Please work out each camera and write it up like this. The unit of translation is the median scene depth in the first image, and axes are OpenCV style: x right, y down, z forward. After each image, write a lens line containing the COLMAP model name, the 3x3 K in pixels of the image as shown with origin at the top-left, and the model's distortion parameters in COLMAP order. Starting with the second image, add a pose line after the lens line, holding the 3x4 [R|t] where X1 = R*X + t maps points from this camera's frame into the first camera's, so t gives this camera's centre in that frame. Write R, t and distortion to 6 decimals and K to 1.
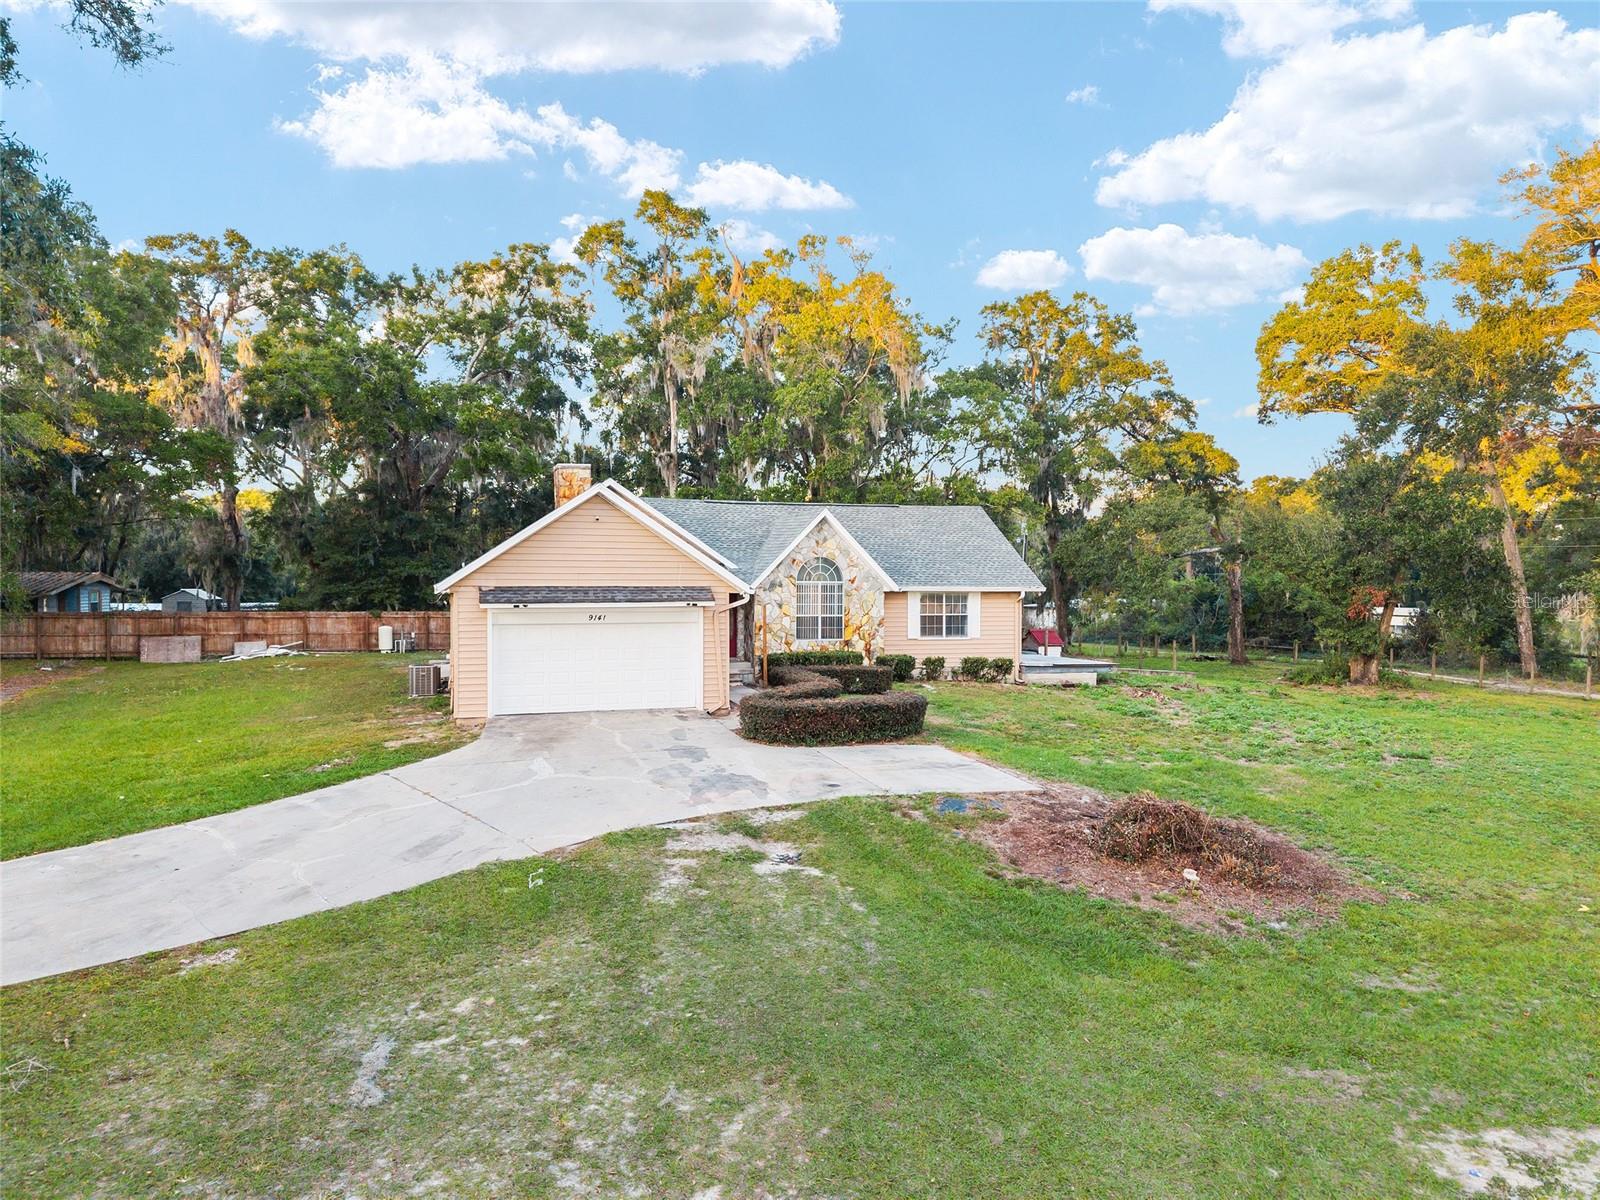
lens RADIAL K [[1072.7, 0, 787.9], [0, 1072.7, 604.9], [0, 0, 1]] dist [0.025966, -0.033925]
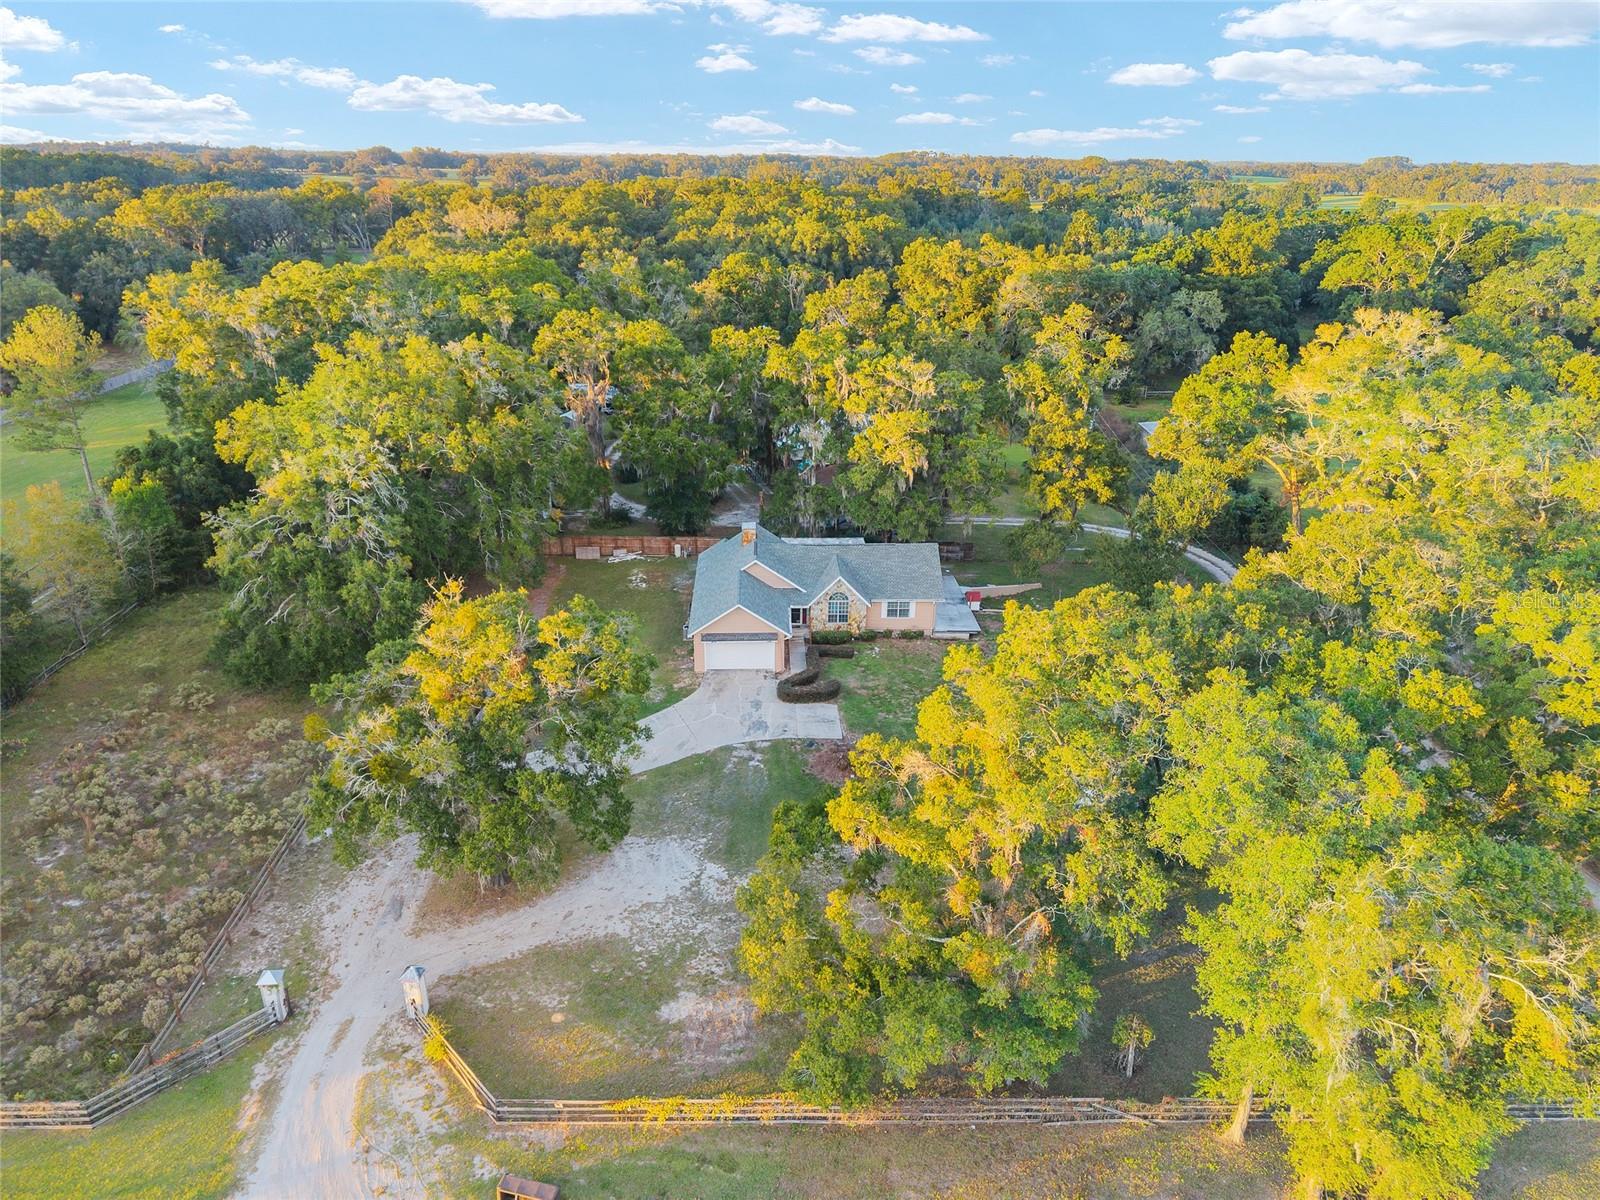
lens RADIAL K [[1072.7, 0, 787.9], [0, 1072.7, 604.9], [0, 0, 1]] dist [0.025966, -0.033925]
pose [[0.961603, 0.109827, -0.251512, 0.409032], [-0.009130, 0.928732, 0.370639, -0.703590], [0.274294, -0.354111, 0.894074, -0.941047]]
